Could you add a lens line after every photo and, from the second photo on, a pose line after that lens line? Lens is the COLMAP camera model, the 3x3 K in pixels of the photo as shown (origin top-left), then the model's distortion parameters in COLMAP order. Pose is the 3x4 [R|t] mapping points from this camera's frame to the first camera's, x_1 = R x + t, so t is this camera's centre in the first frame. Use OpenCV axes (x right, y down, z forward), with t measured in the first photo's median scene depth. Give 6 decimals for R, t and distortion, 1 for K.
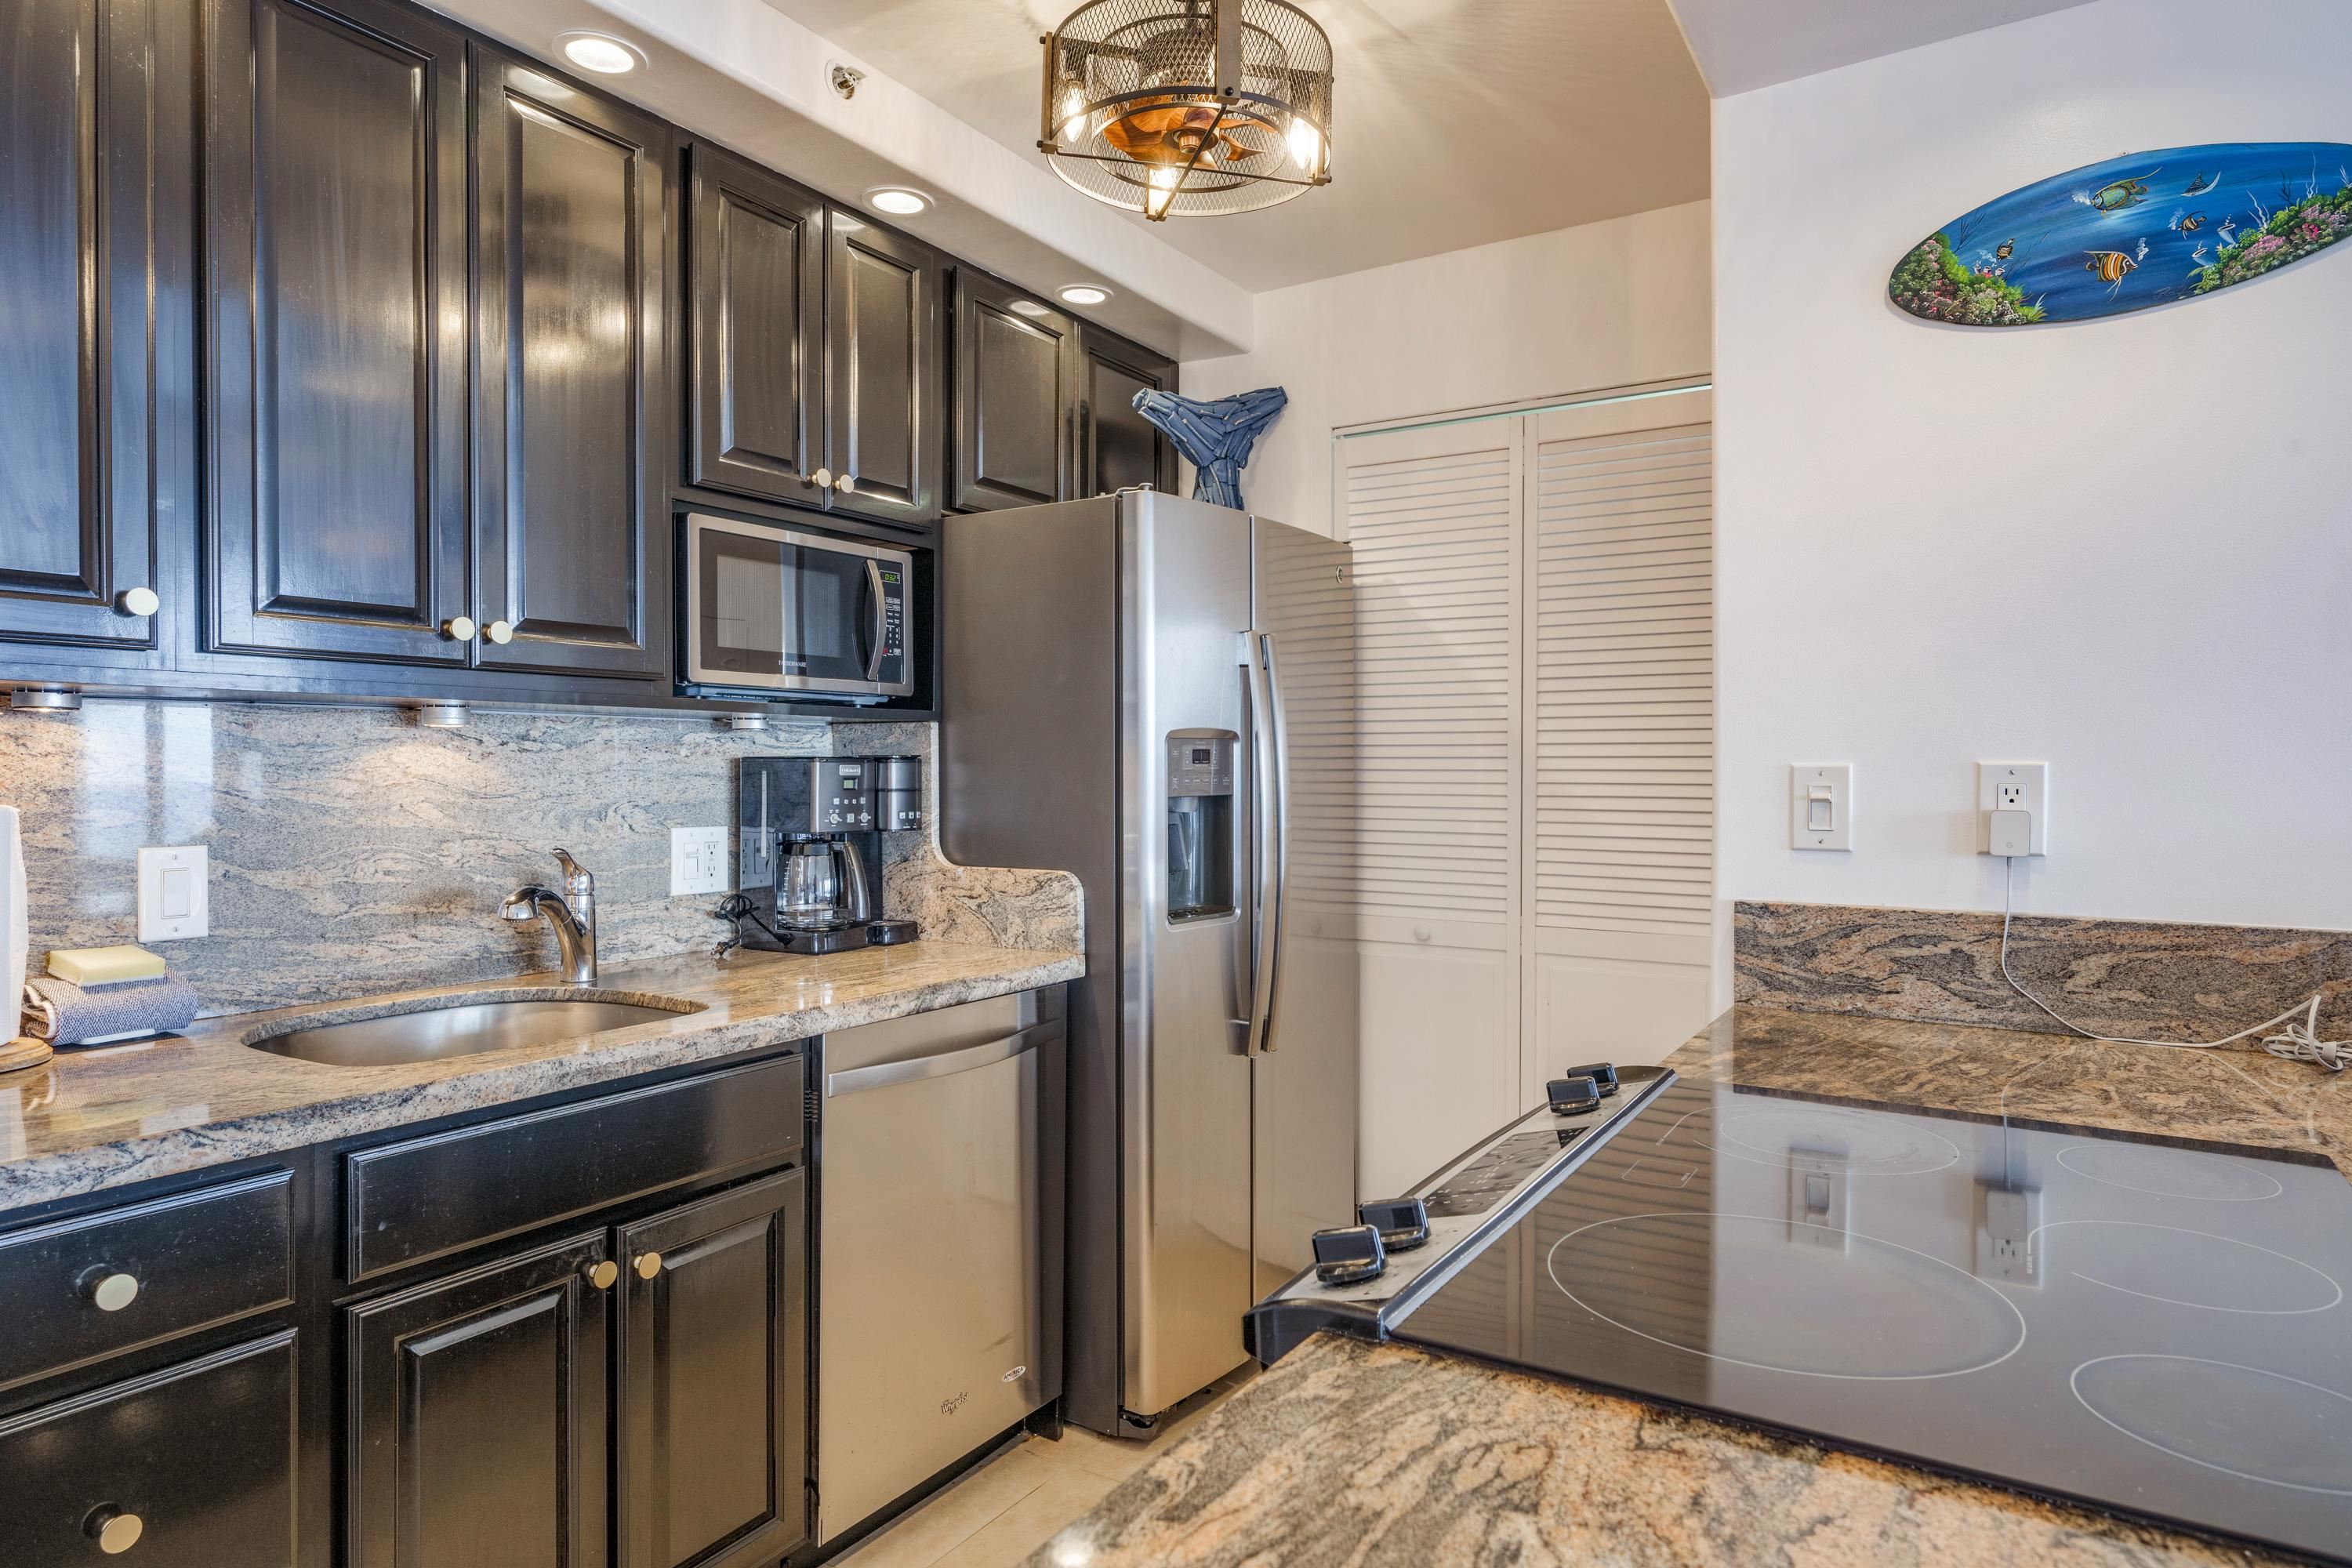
lens RADIAL K [[1349.2, 0, 1176.0], [0, 1349.2, 784.0], [0, 0, 1]] dist [0.000803, 0.000181]
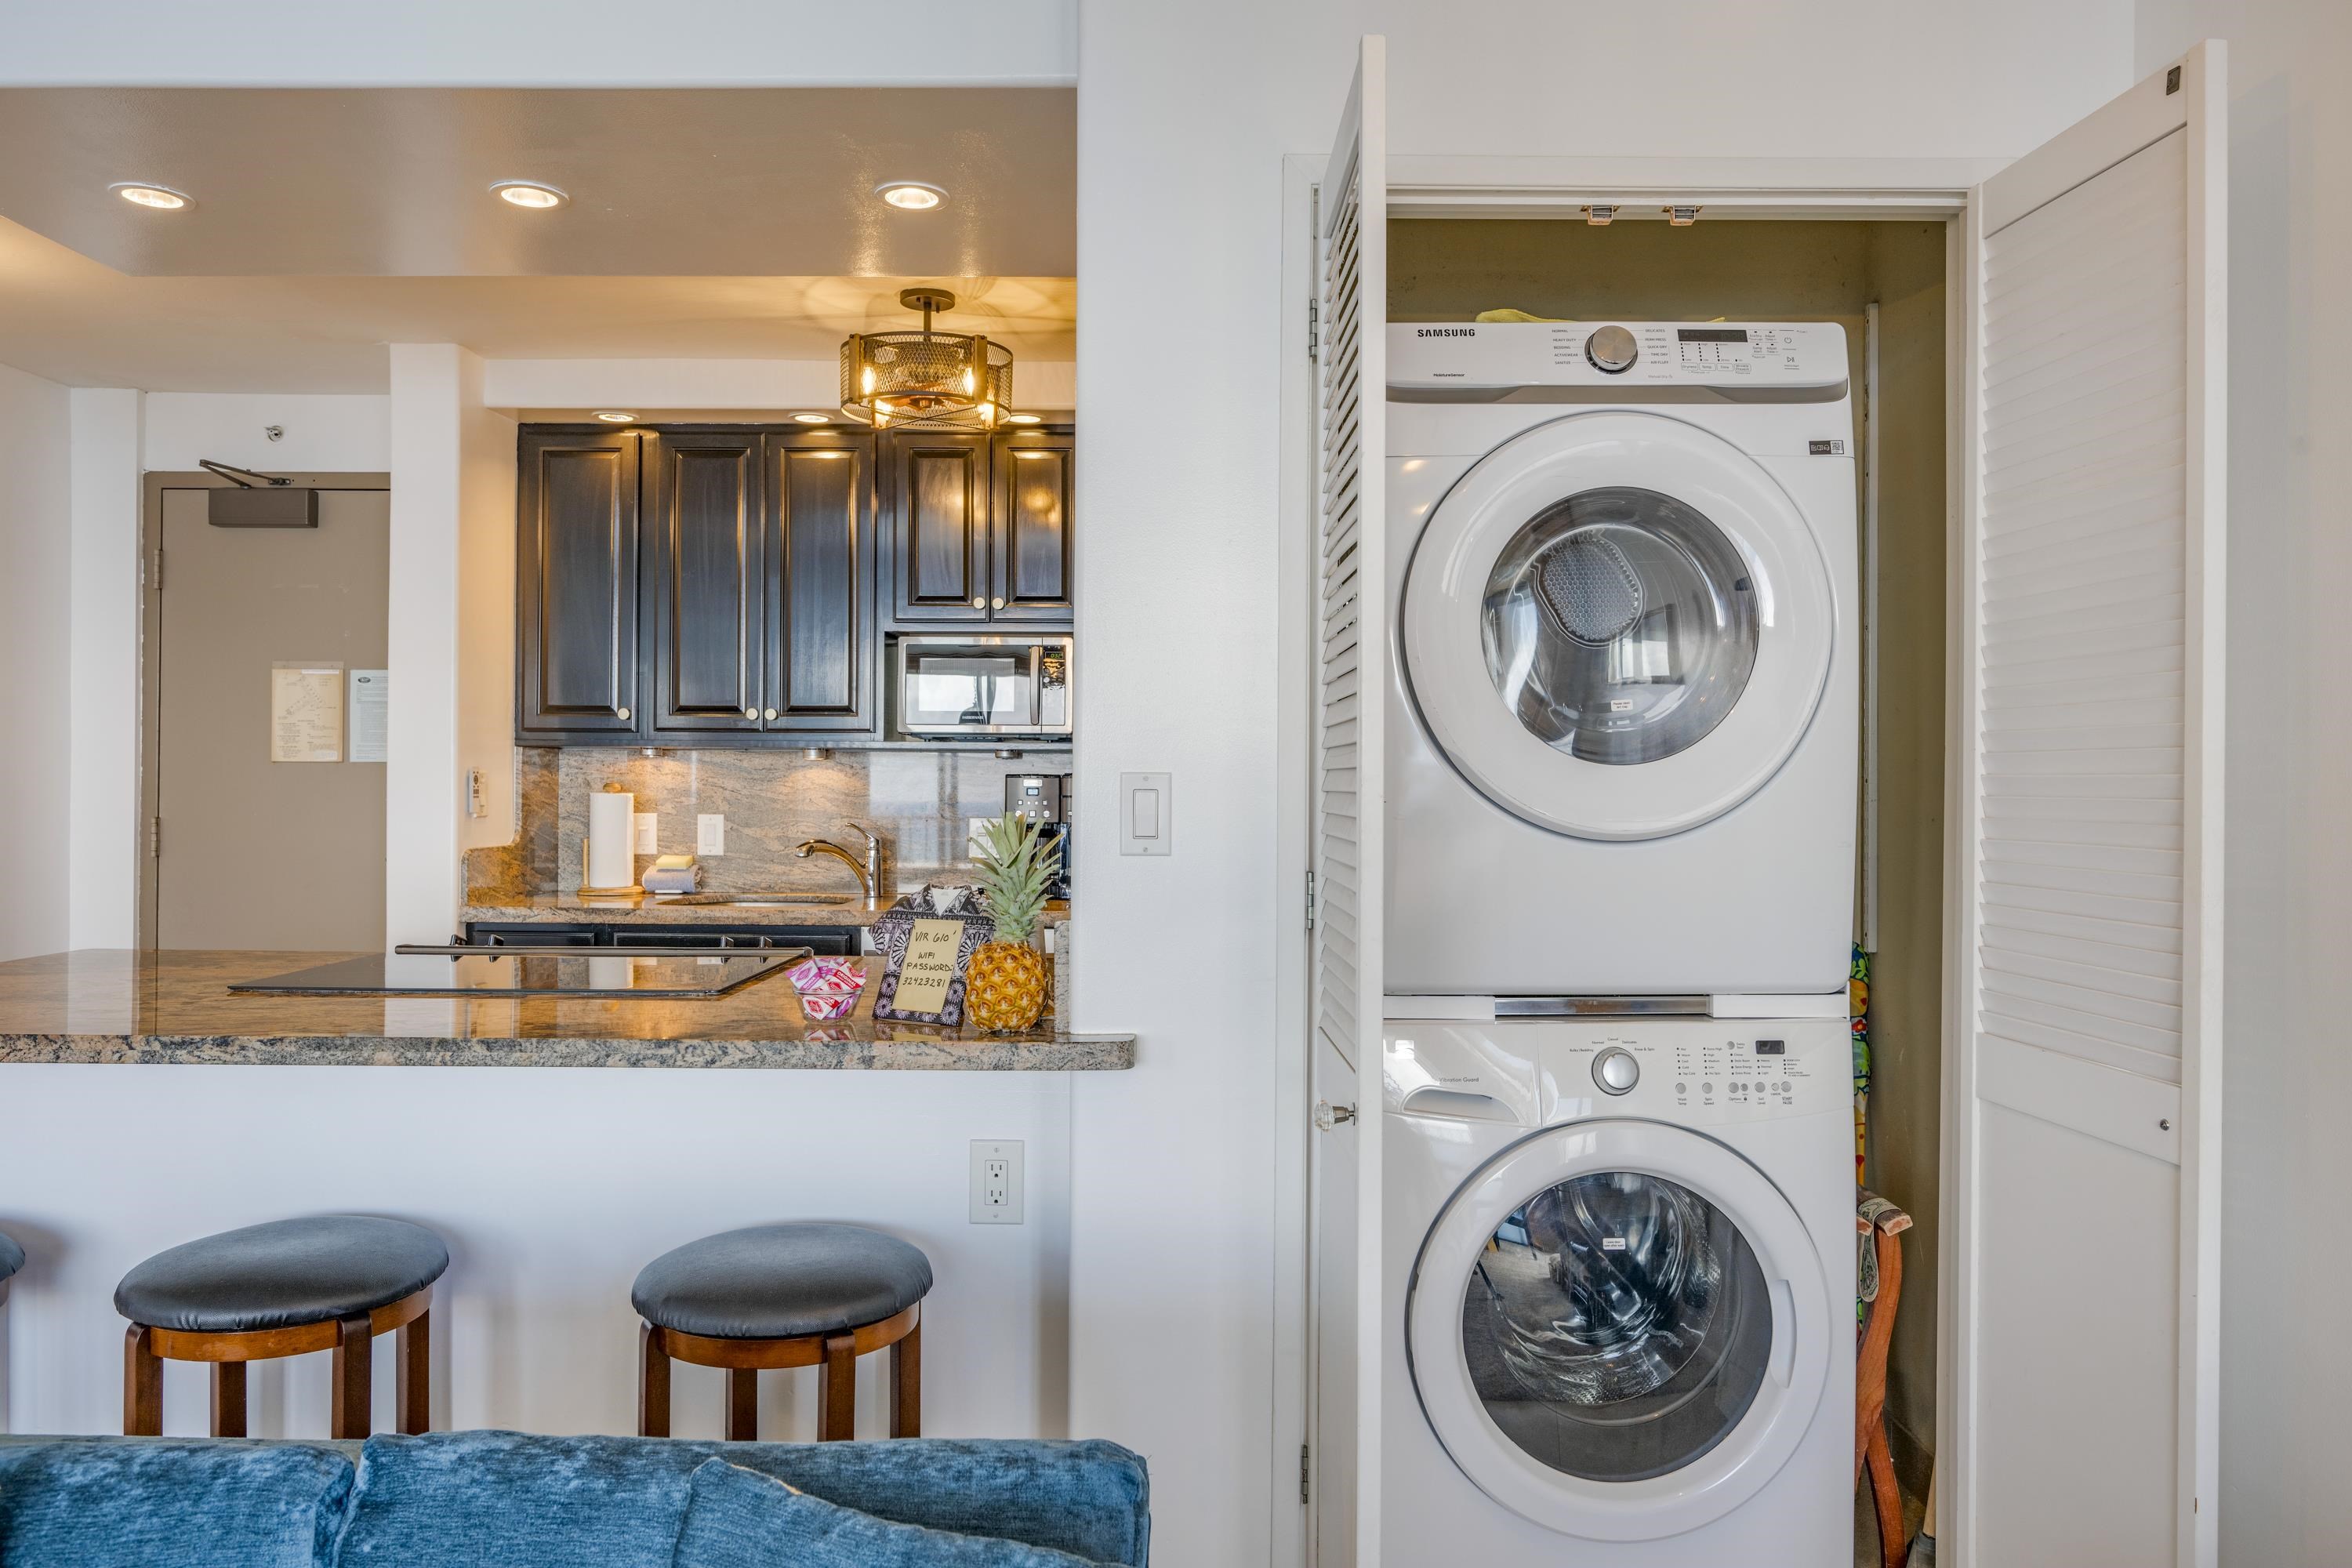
lens RADIAL K [[1611.5, 0, 1176.0], [0, 1611.5, 784.0], [0, 0, 1]] dist [-0.003509, -0.001535]
pose [[0.525464, 0.002035, -0.850813, 1.909982], [-0.013035, 0.999899, -0.005658, 0.000063], [0.850716, 0.014063, 0.525438, 0.233544]]
